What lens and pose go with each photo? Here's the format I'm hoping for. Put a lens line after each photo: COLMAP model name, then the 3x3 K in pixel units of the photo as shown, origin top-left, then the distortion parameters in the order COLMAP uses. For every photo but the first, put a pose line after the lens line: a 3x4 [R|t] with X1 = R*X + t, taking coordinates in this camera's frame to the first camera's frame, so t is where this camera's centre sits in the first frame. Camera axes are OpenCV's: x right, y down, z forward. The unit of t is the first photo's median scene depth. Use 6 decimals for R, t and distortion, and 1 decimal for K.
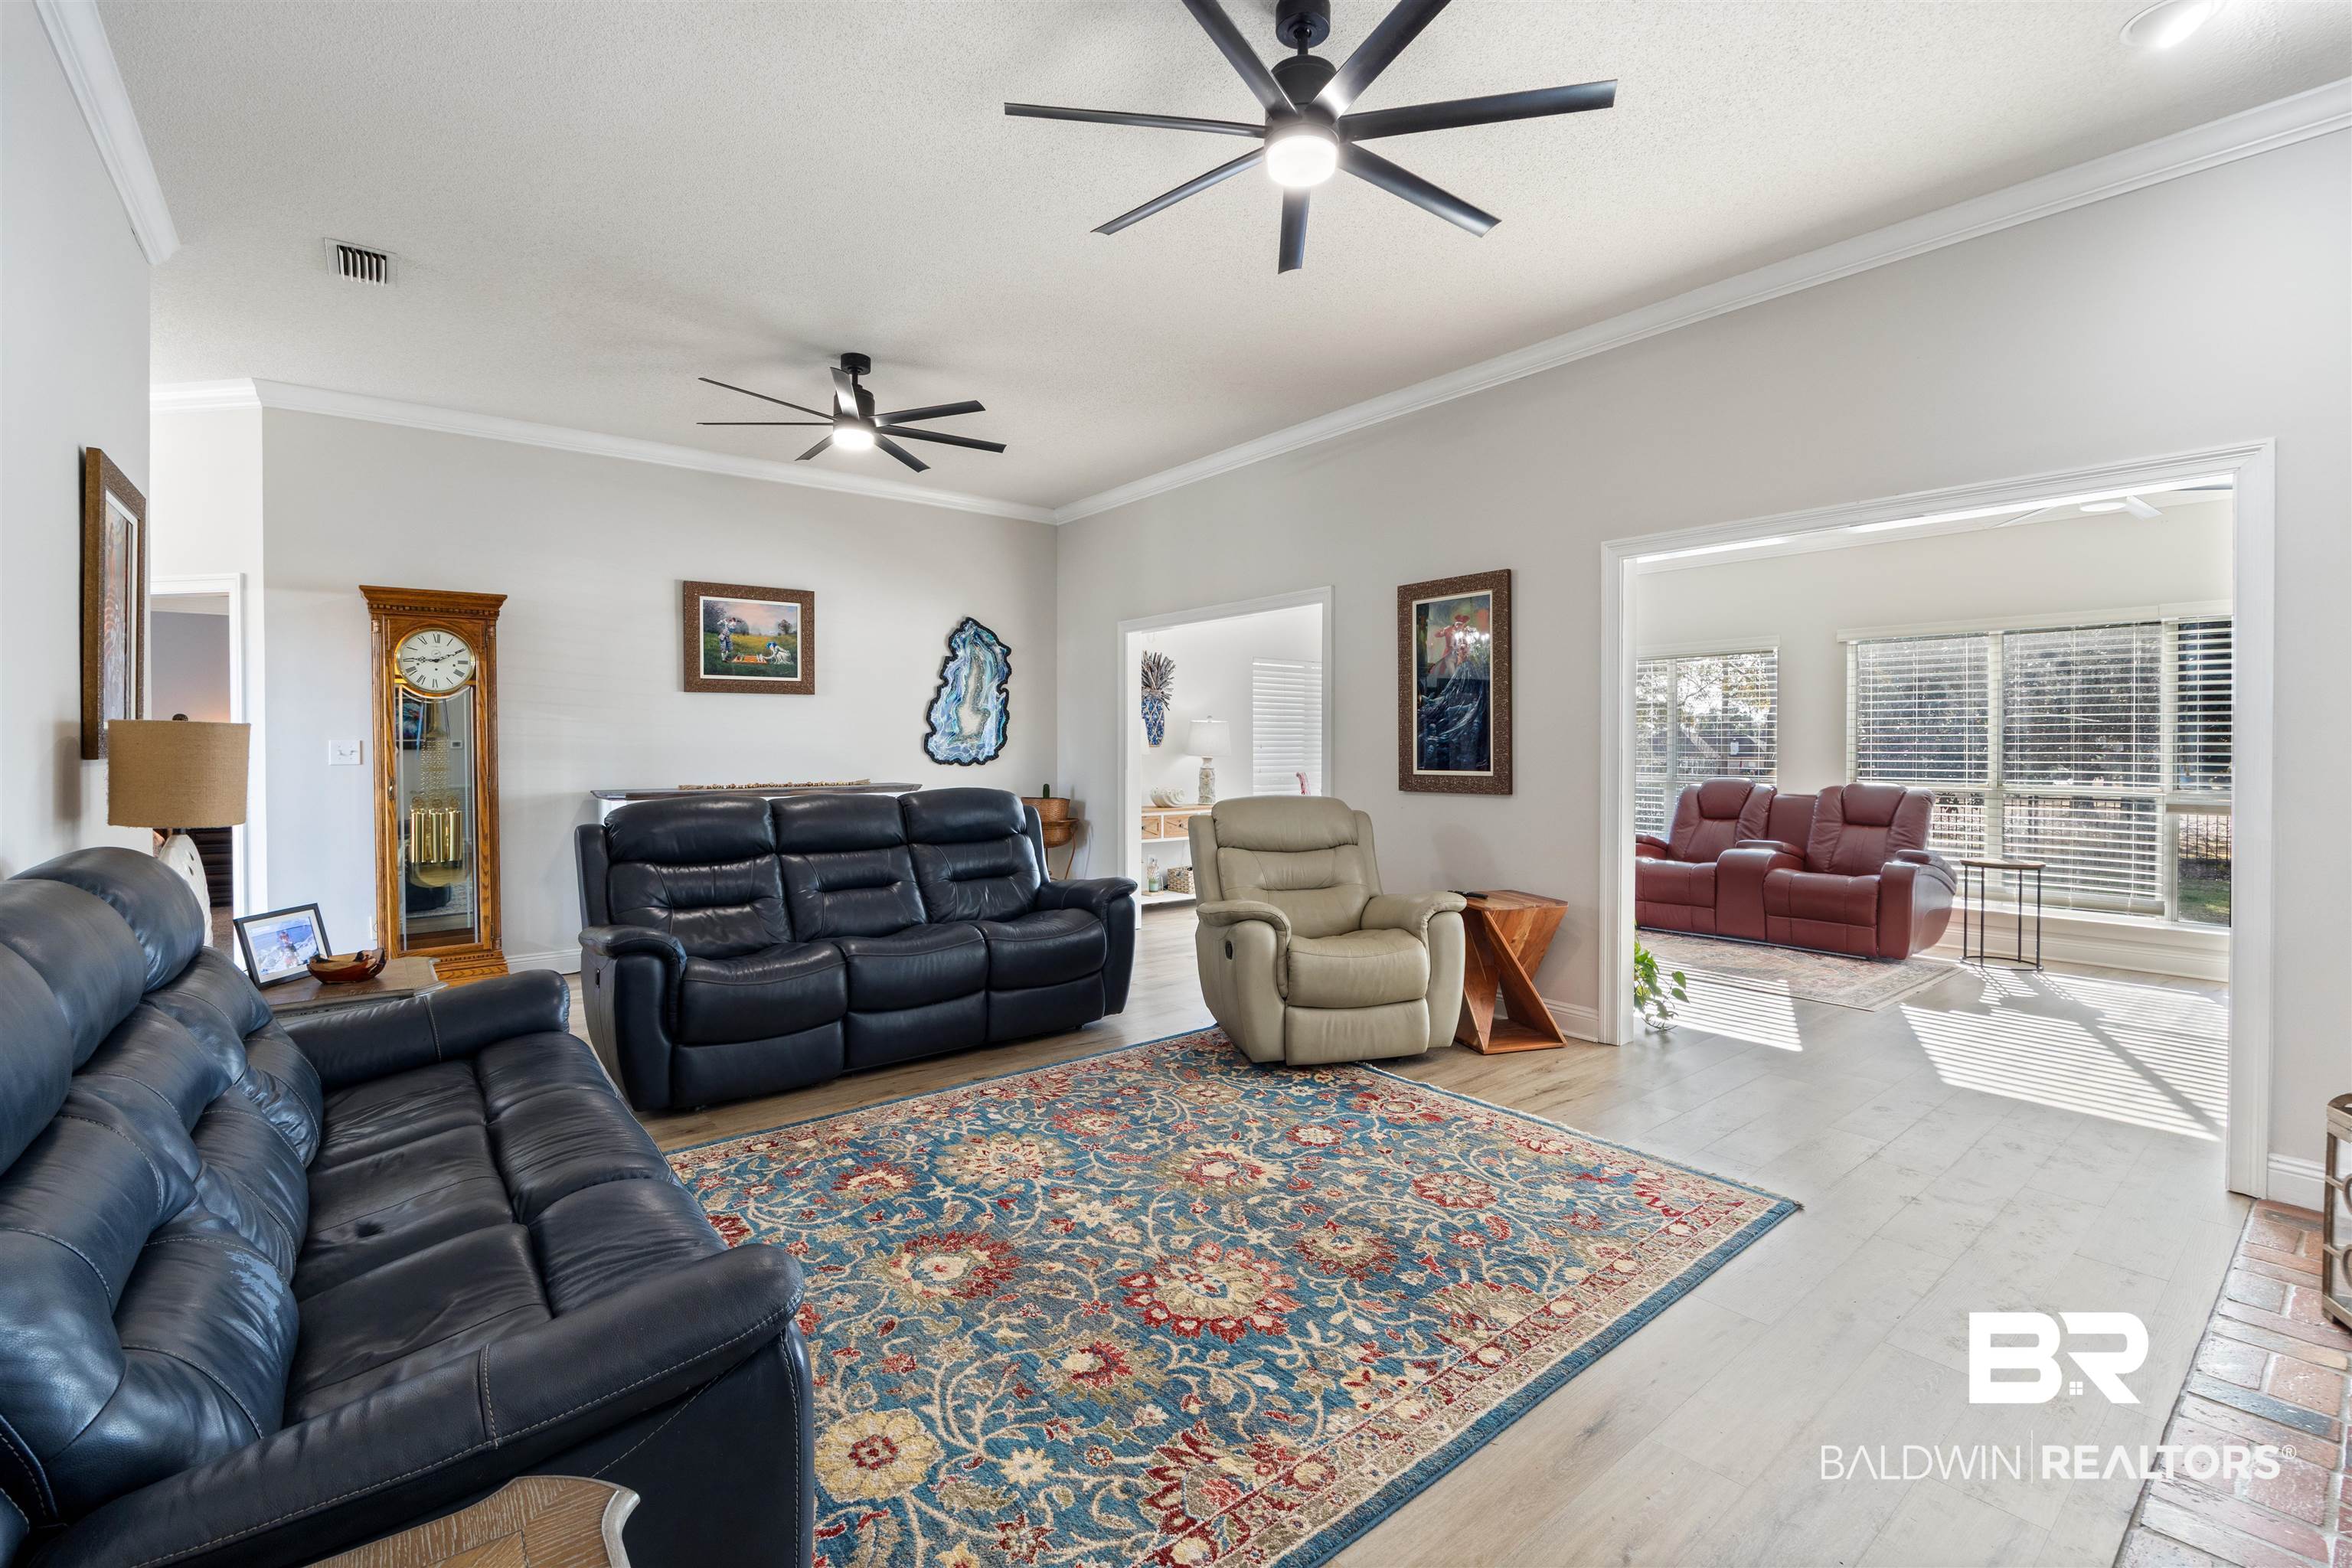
lens RADIAL K [[1042.5, 0, 1181.0], [0, 1042.5, 746.0], [0, 0, 1]] dist [-0.016380, 0.001601]
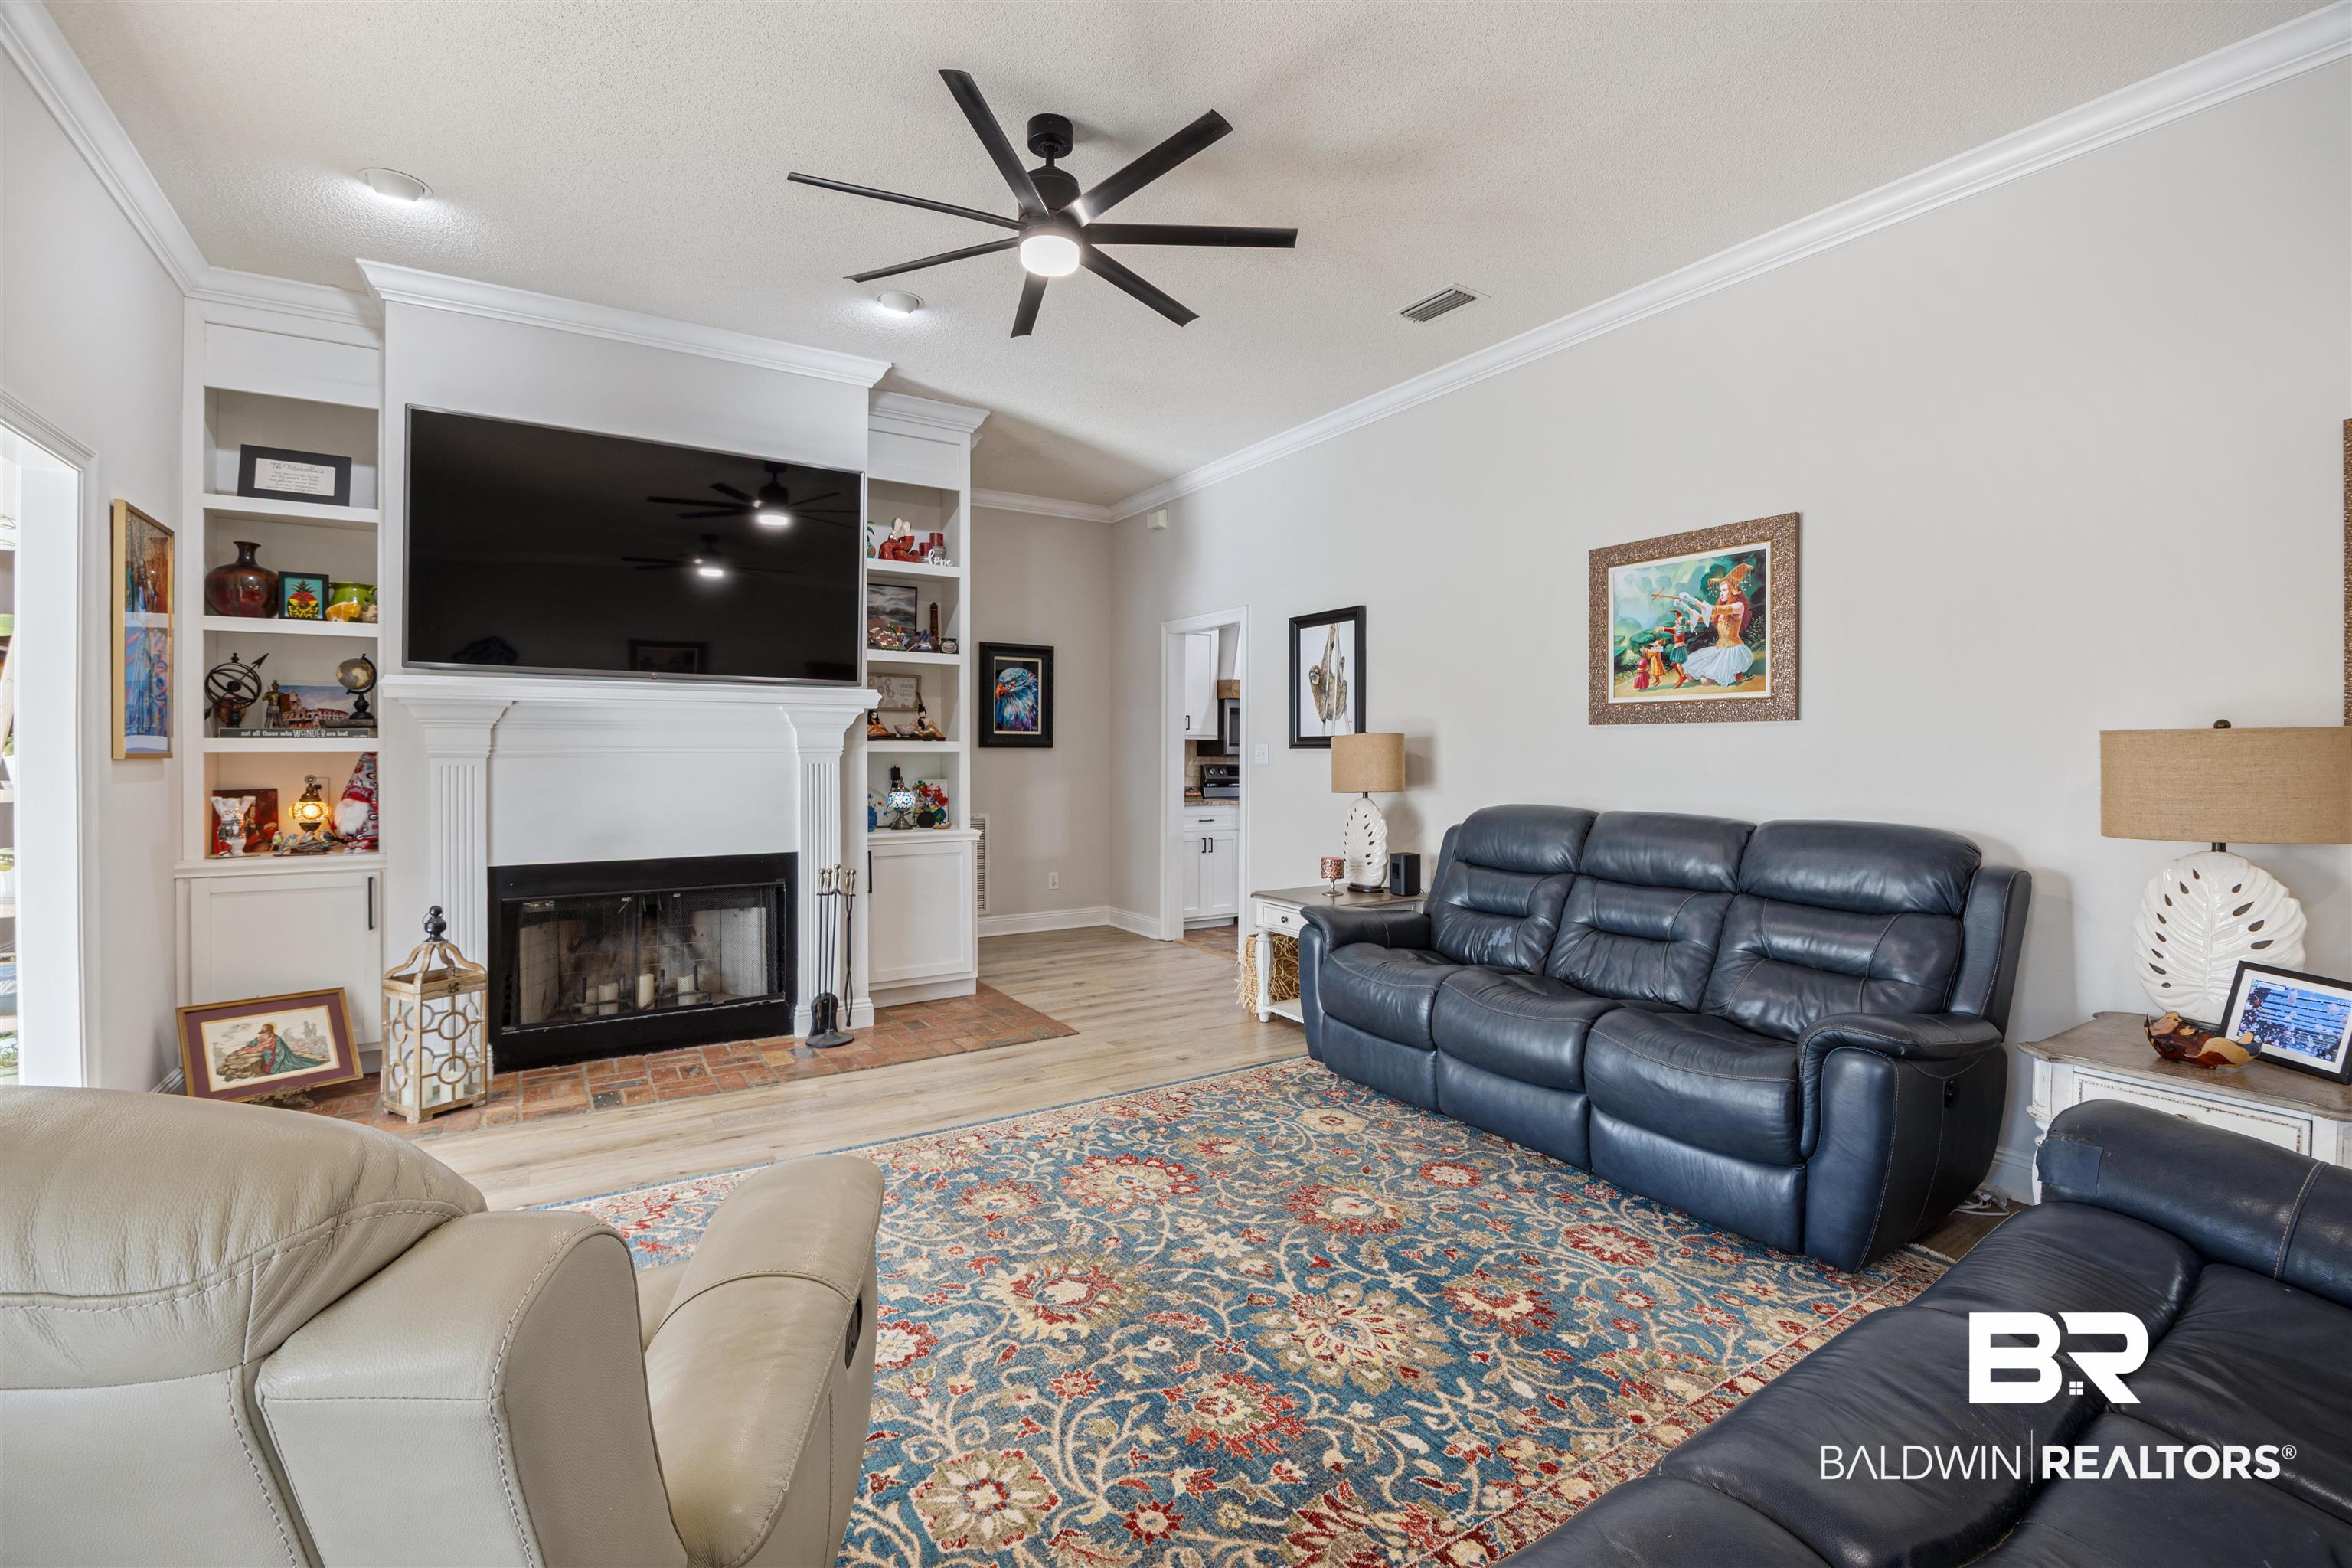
lens RADIAL K [[1042.5, 0, 1200.5], [0, 1042.5, 759.4], [0, 0, 1]] dist [-0.016380, 0.001601]
pose [[-0.996034, -0.002763, 0.088933, -0.115149], [-0.002513, 0.999993, 0.002919, 0.001897], [-0.088940, 0.002684, -0.996033, 1.525052]]
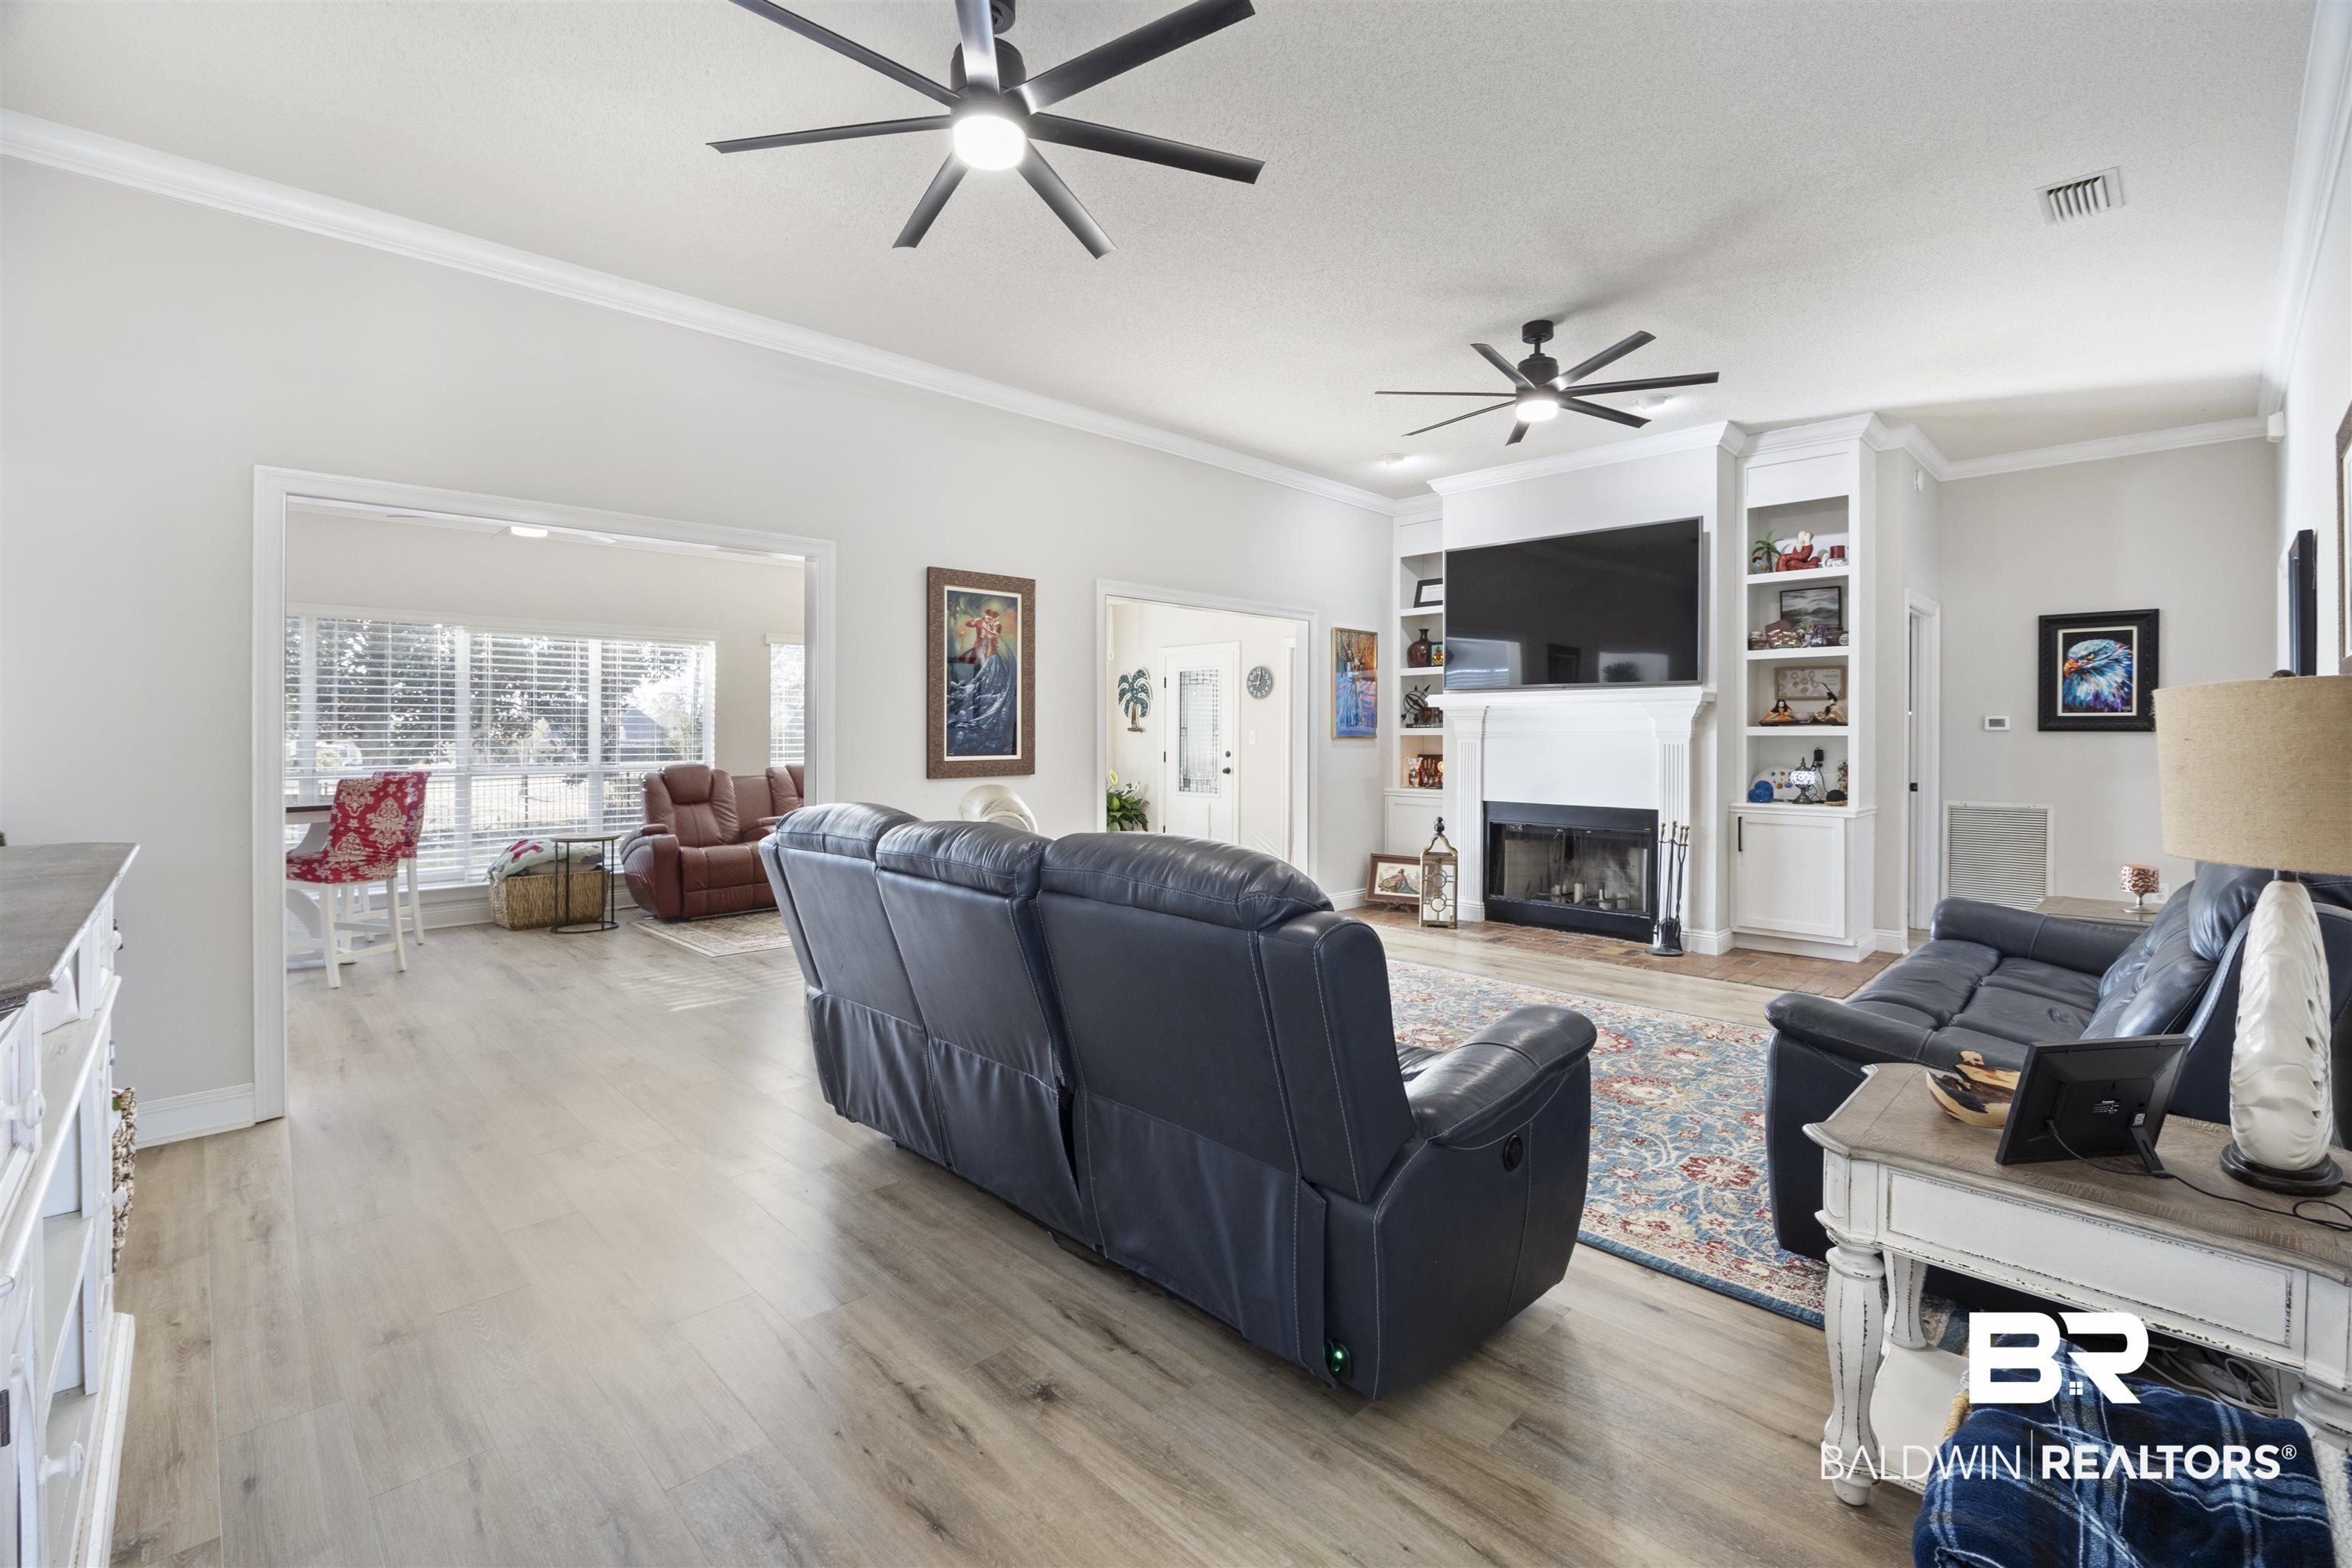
lens RADIAL K [[1042.5, 0, 1167.8], [0, 1042.5, 740.1], [0, 0, 1]] dist [-0.016380, 0.001601]
pose [[-0.110779, -0.006636, 0.993823, -1.132332], [-0.006454, 0.999961, 0.005957, 0.000546], [-0.993824, -0.005754, -0.110817, 1.294639]]
